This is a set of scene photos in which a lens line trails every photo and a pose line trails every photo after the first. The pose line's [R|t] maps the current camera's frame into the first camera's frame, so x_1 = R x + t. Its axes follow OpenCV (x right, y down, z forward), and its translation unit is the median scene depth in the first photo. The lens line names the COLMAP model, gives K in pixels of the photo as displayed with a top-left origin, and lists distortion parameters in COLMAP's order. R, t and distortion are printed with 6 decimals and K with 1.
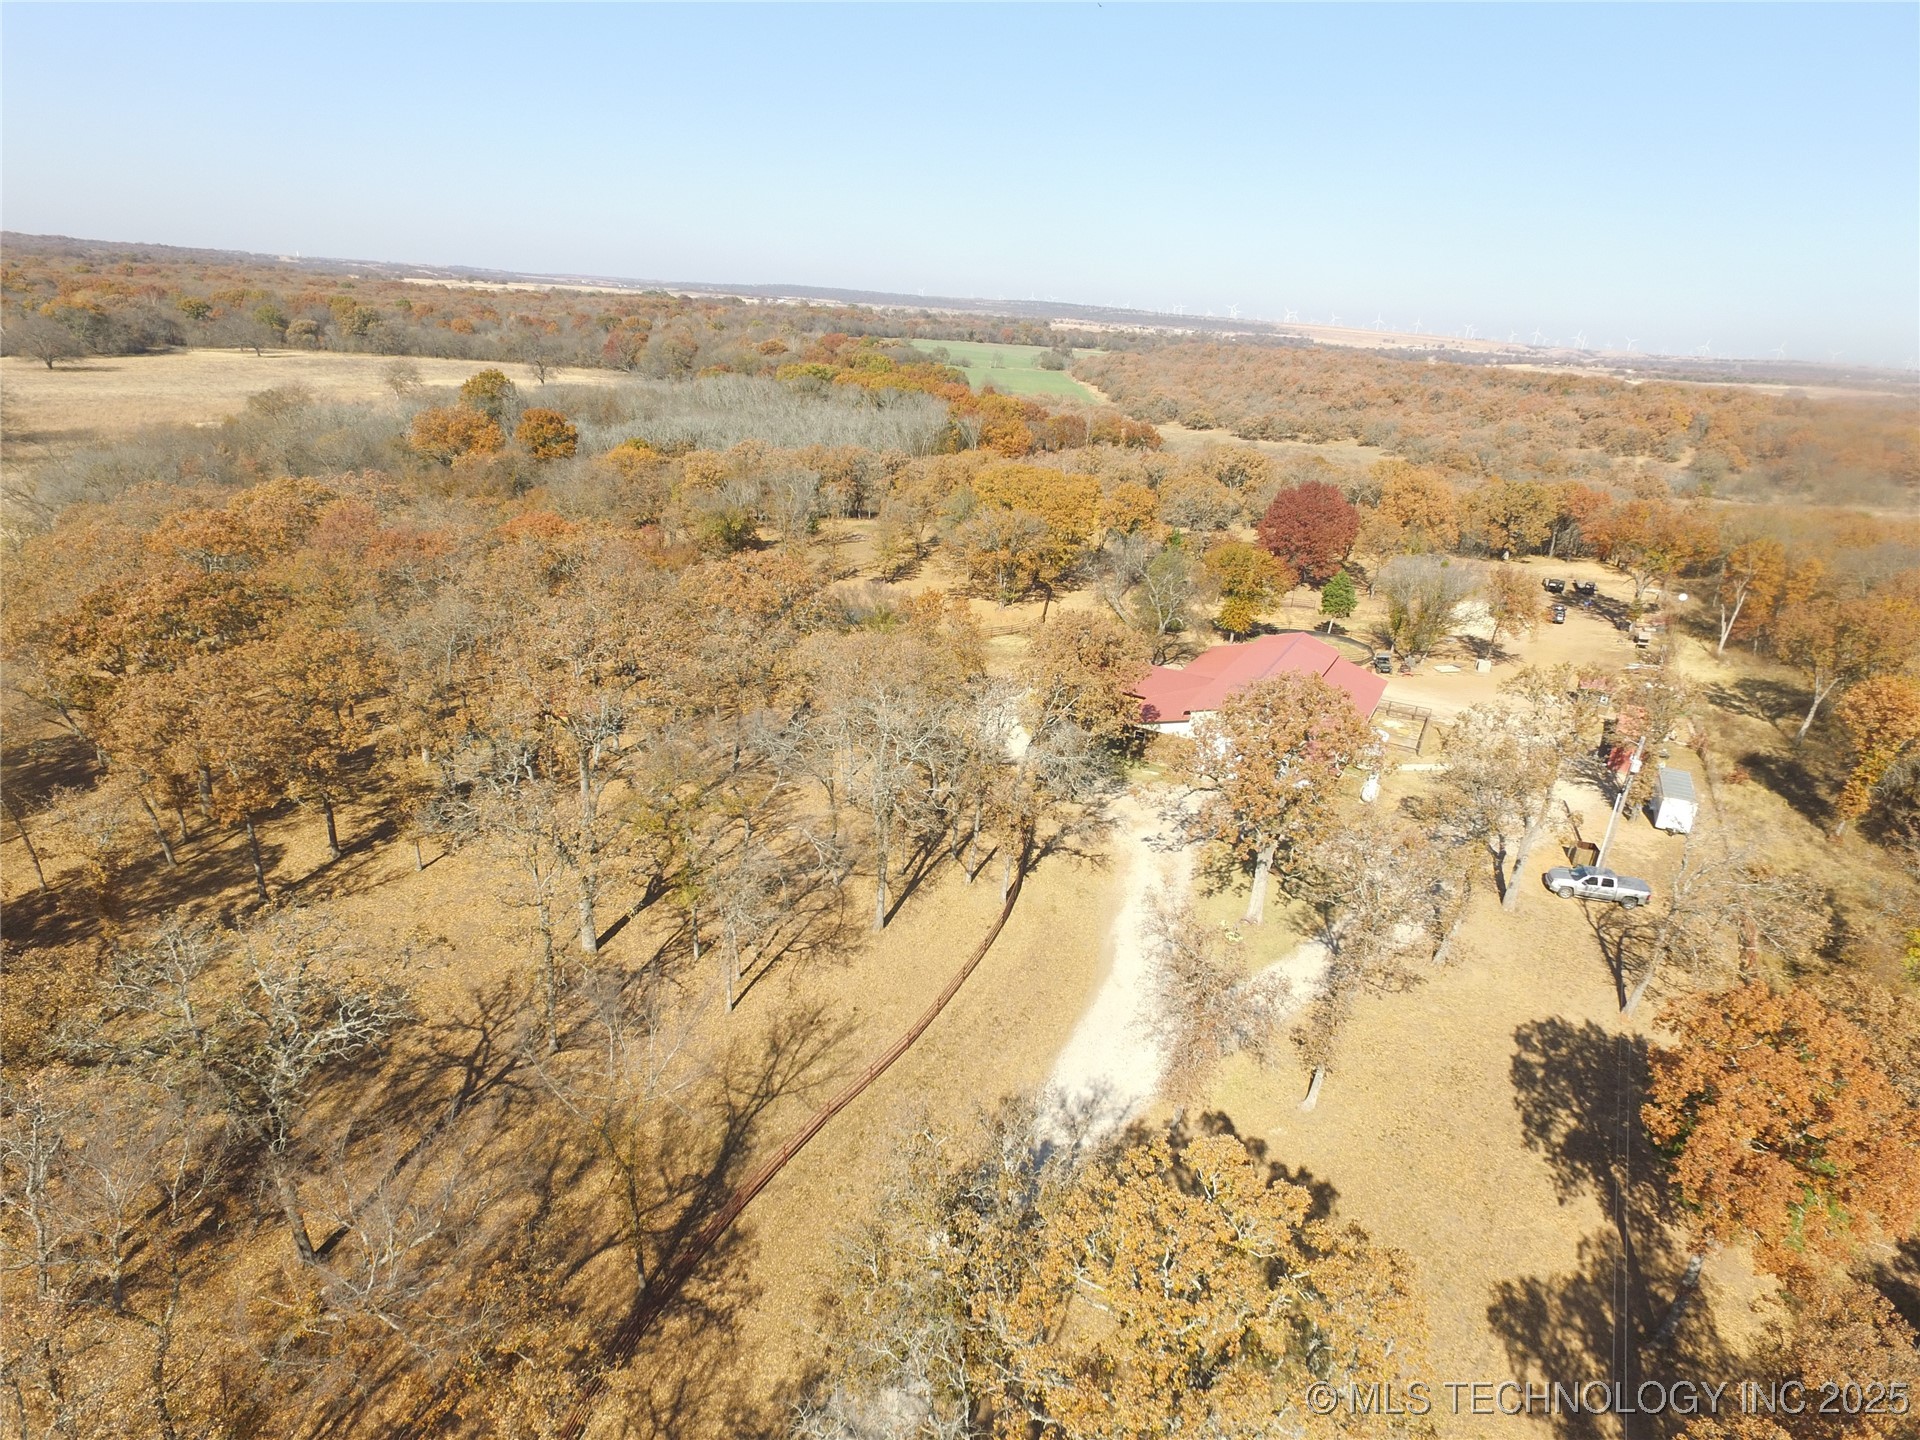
lens RADIAL K [[1111.6, 0, 953.5], [0, 1111.6, 721.5], [0, 0, 1]] dist [-0.017741, 0.016472]
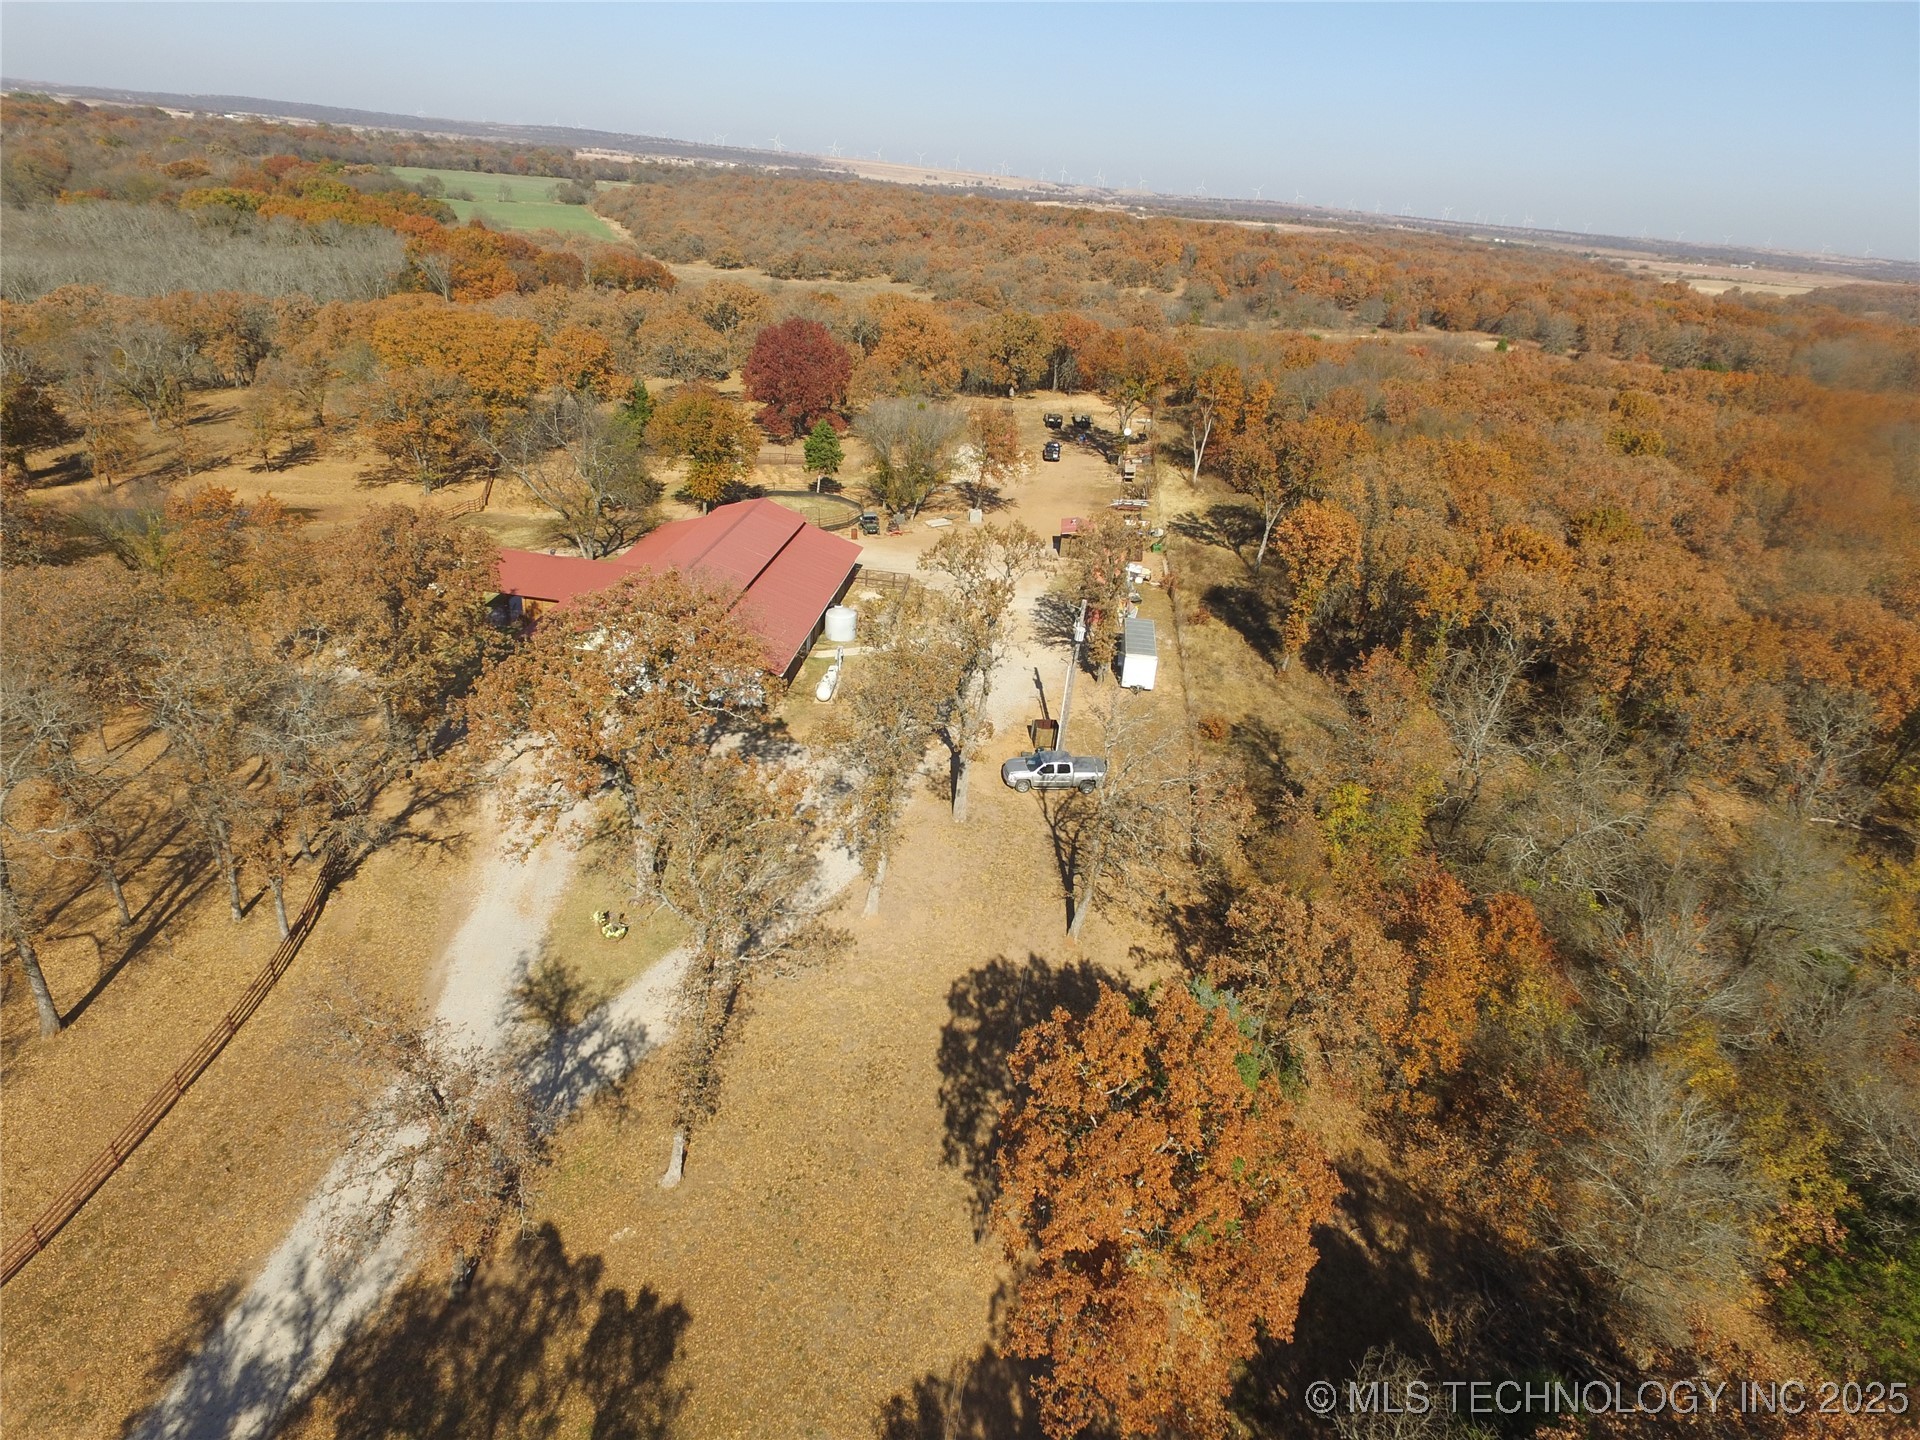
lens RADIAL K [[1111.6, 0, 953.5], [0, 1111.6, 721.5], [0, 0, 1]] dist [-0.017741, 0.016472]
pose [[0.931525, -0.149518, 0.331521, 0.137360], [0.106273, 0.983701, 0.145045, -0.018841], [-0.347805, -0.099881, 0.932232, 0.128295]]
